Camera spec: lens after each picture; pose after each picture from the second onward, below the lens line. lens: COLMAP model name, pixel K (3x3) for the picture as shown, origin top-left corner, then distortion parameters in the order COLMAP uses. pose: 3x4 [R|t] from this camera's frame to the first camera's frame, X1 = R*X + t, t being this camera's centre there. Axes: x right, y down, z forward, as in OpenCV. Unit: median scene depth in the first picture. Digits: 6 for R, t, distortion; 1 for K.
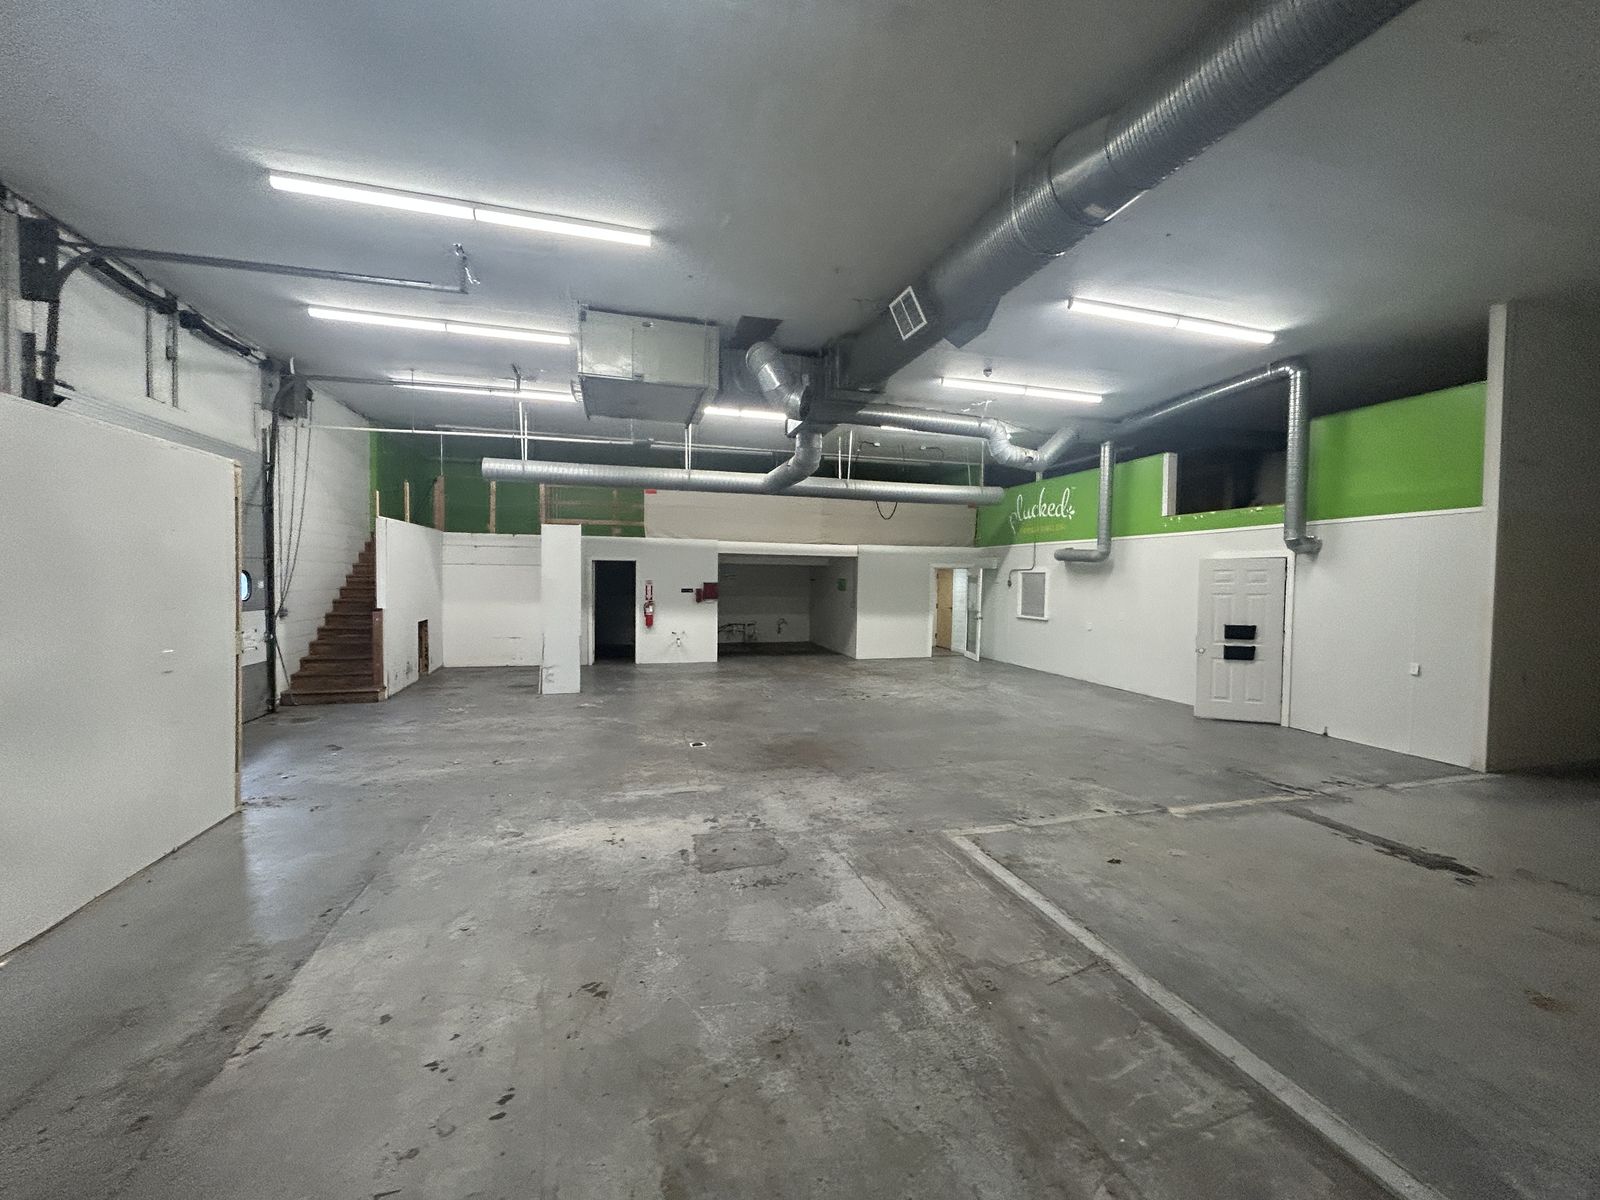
lens RADIAL K [[643.1, 0, 804.0], [0, 643.1, 595.0], [0, 0, 1]] dist [-0.002859, 0.001007]
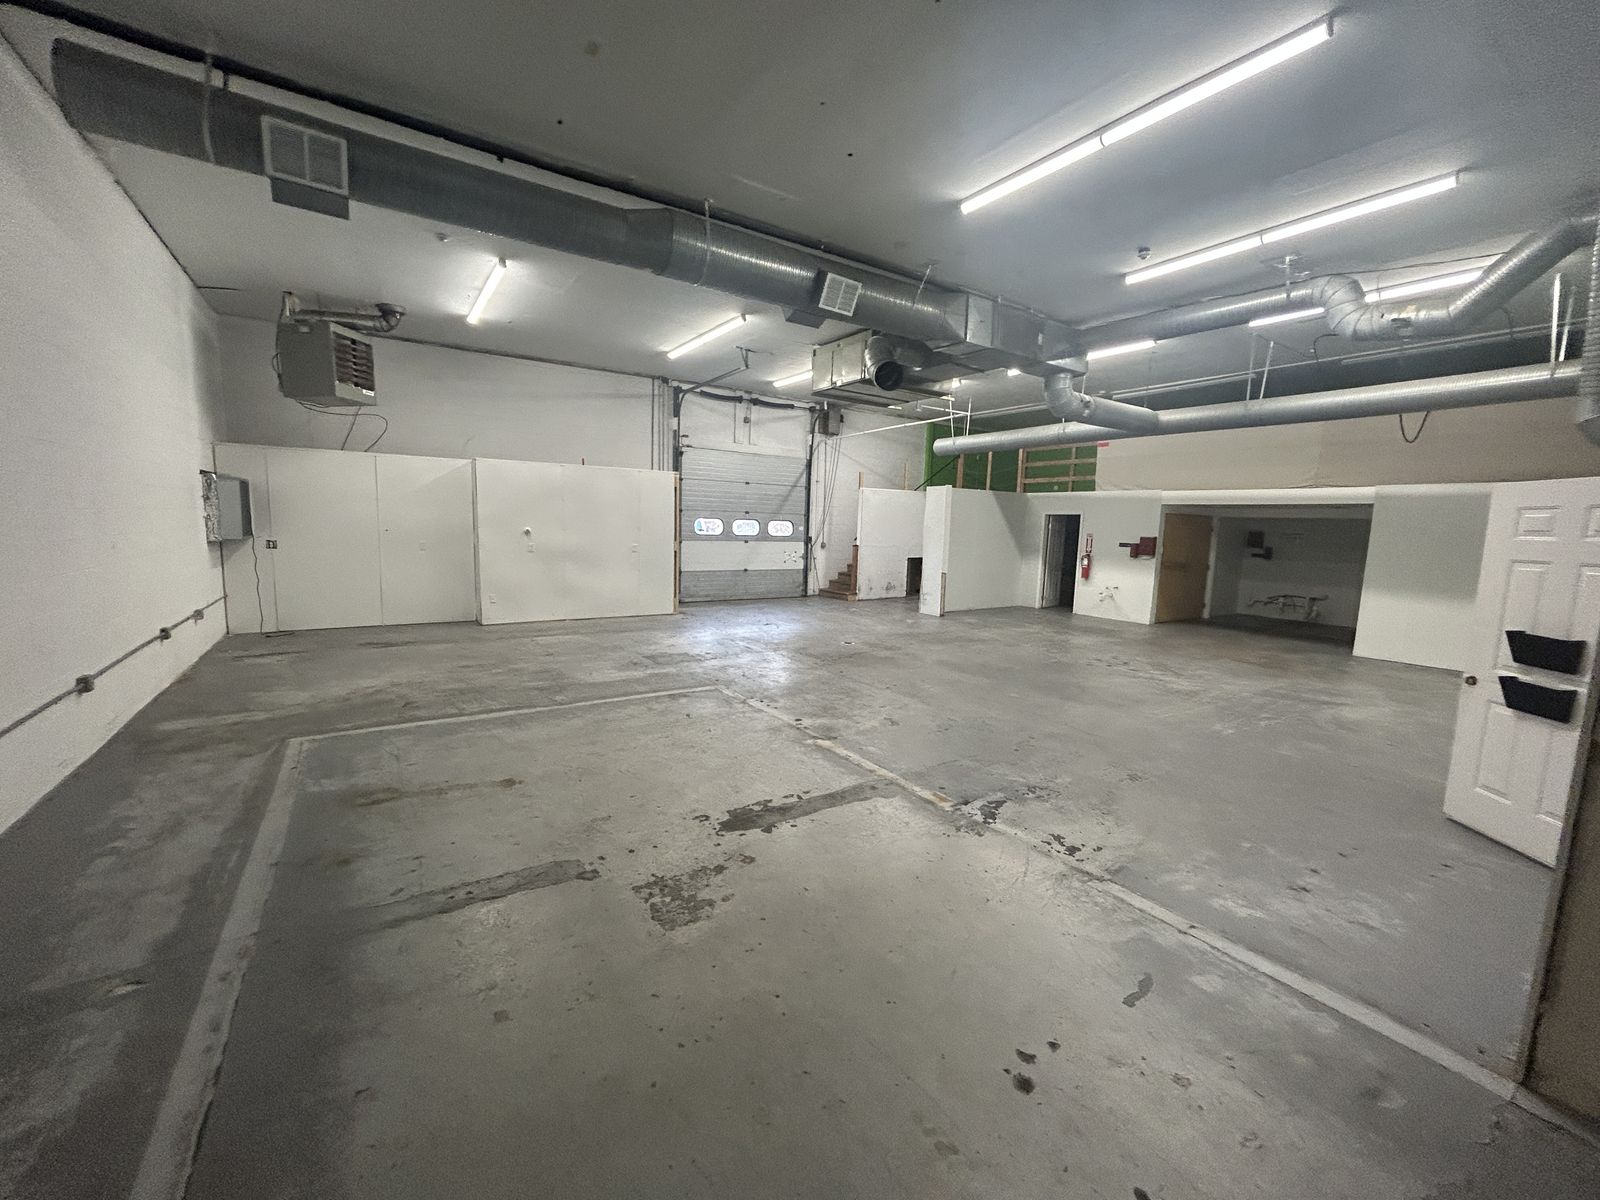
lens RADIAL K [[643.1, 0, 804.6], [0, 643.1, 602.9], [0, 0, 1]] dist [-0.002859, 0.001007]
pose [[0.308297, 0.113811, -0.944457, 1.176807], [-0.049992, 0.993384, 0.103388, 0.006877], [0.949976, 0.015341, 0.311947, 0.501496]]
